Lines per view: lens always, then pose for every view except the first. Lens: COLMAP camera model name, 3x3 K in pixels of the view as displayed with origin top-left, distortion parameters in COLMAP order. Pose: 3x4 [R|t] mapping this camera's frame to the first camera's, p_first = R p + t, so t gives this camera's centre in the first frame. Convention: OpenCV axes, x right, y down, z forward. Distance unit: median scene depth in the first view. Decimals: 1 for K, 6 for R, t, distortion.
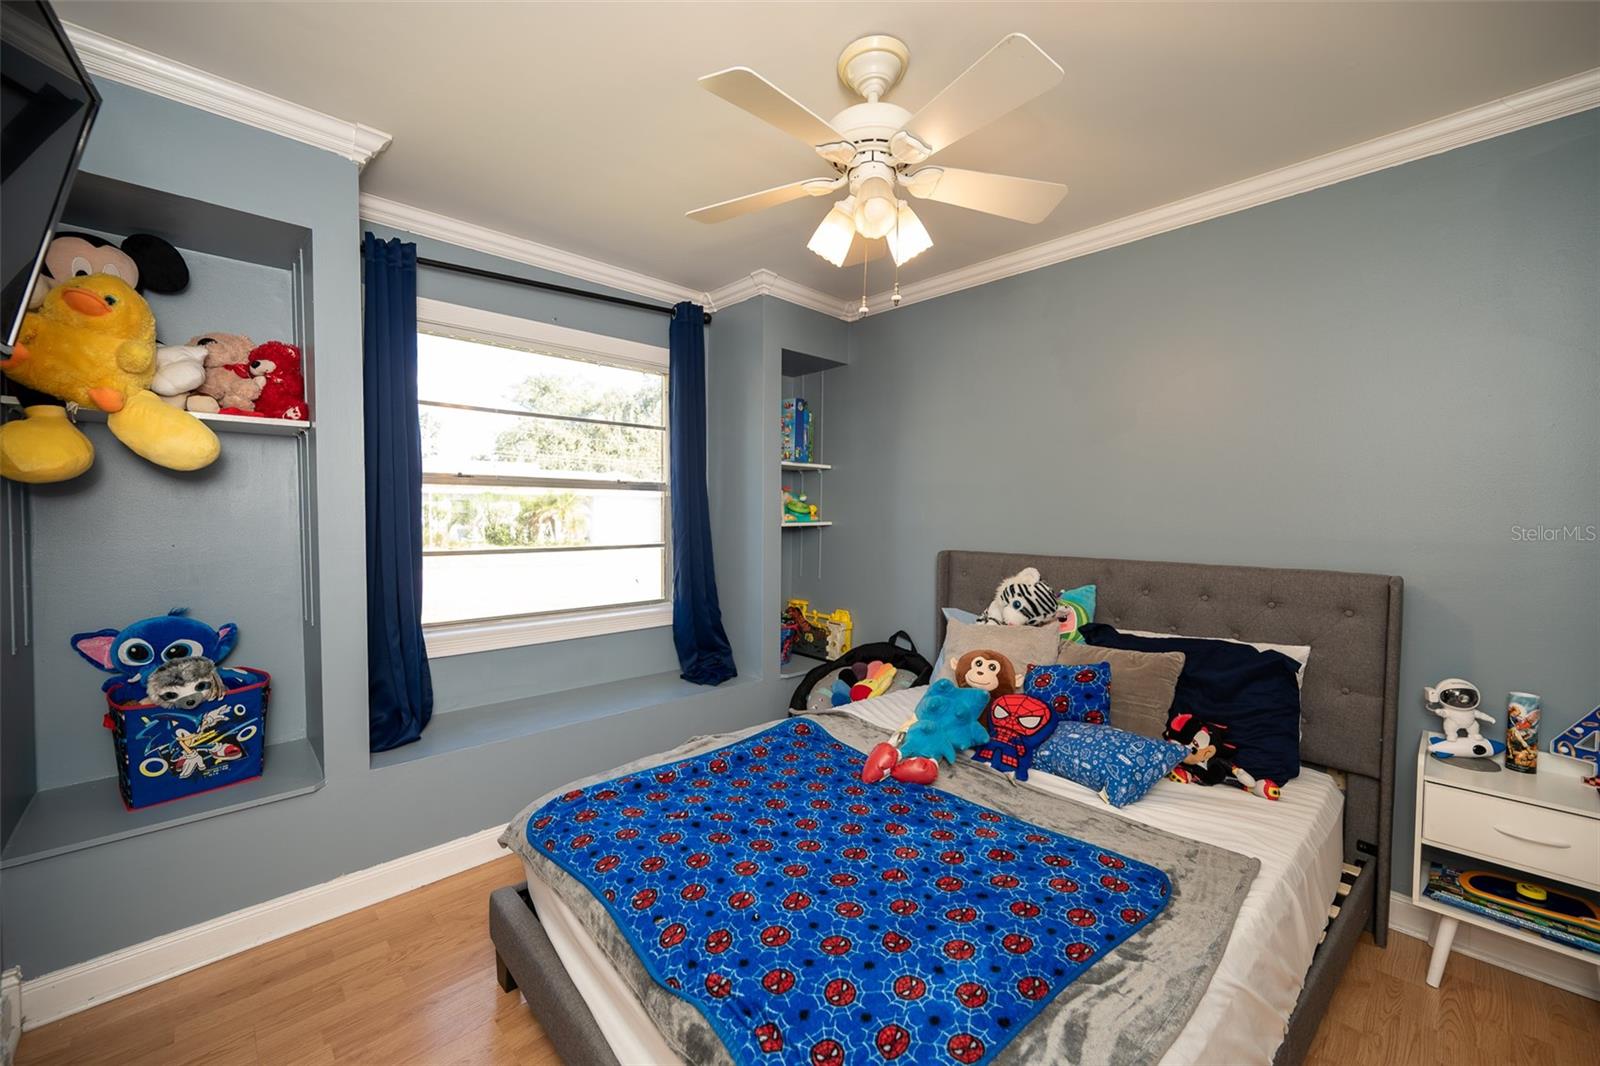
lens RADIAL K [[620.1, 0, 776.5], [0, 620.1, 529.7], [0, 0, 1]] dist [0.001301, -0.000066]
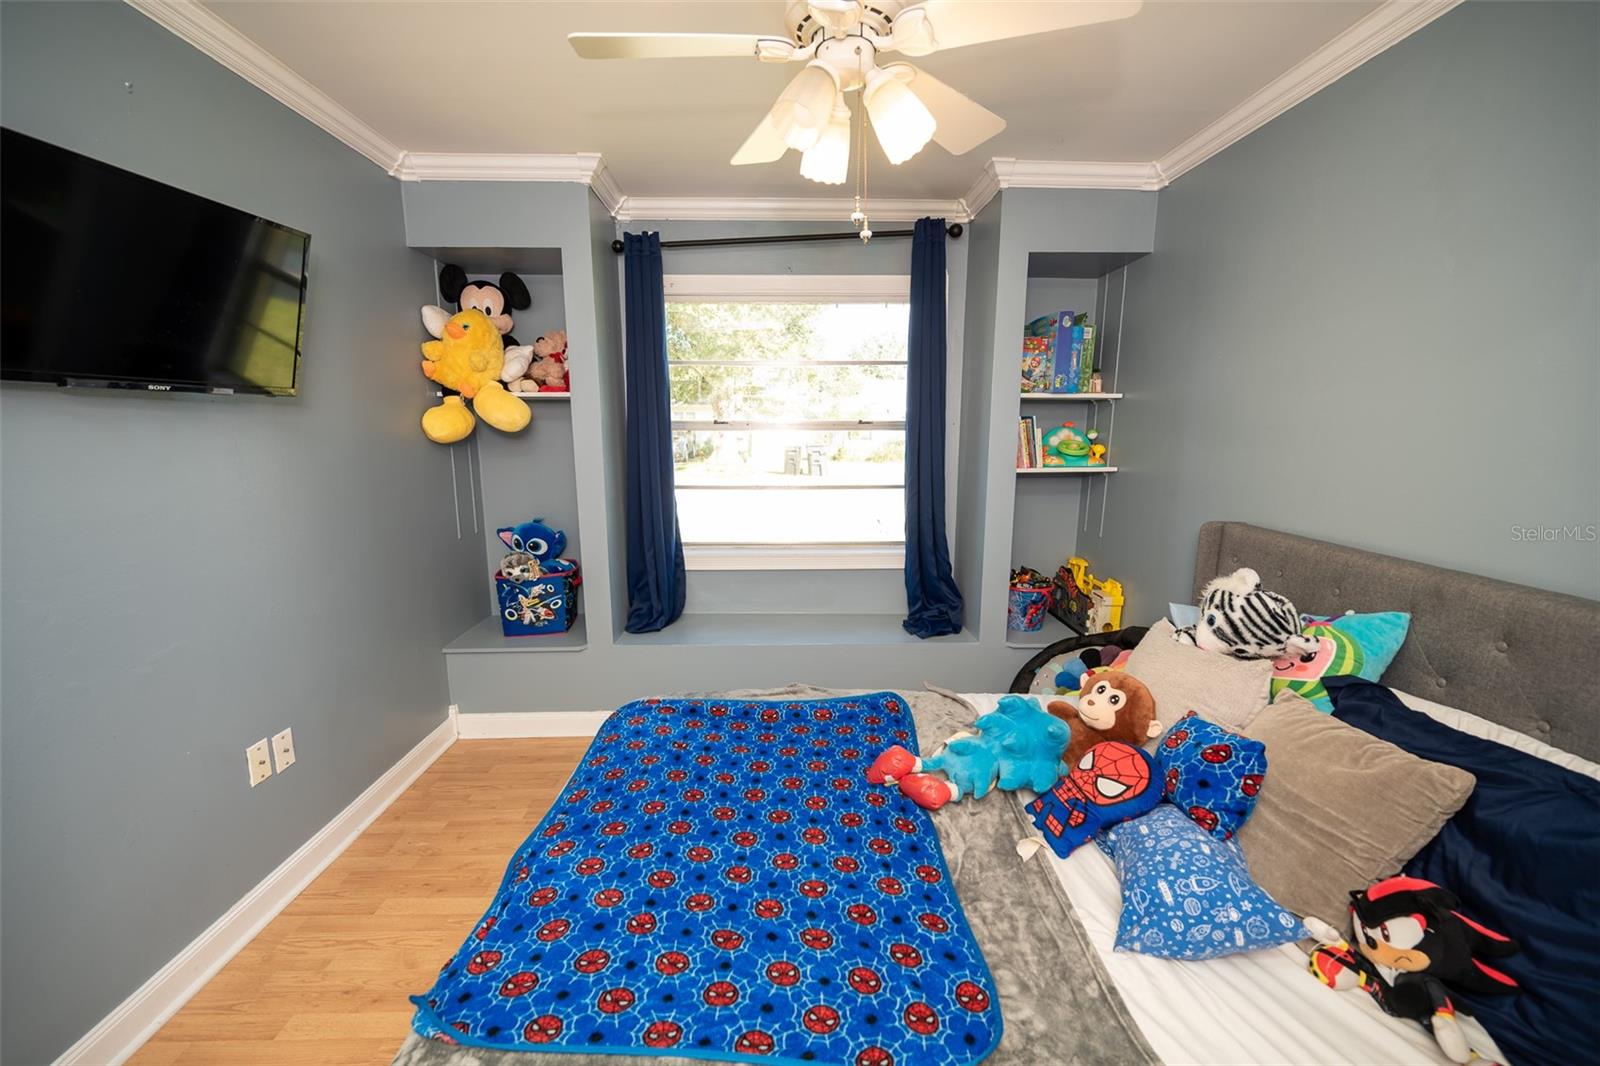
lens RADIAL K [[621.6, 0, 800.0], [0, 621.6, 533.0], [0, 0, 1]] dist [-0.002337, -0.000447]
pose [[0.753436, 0.105448, -0.649010, 0.539228], [-0.012730, 0.989211, 0.145944, -0.071036], [0.657398, -0.101698, 0.746650, 0.255582]]
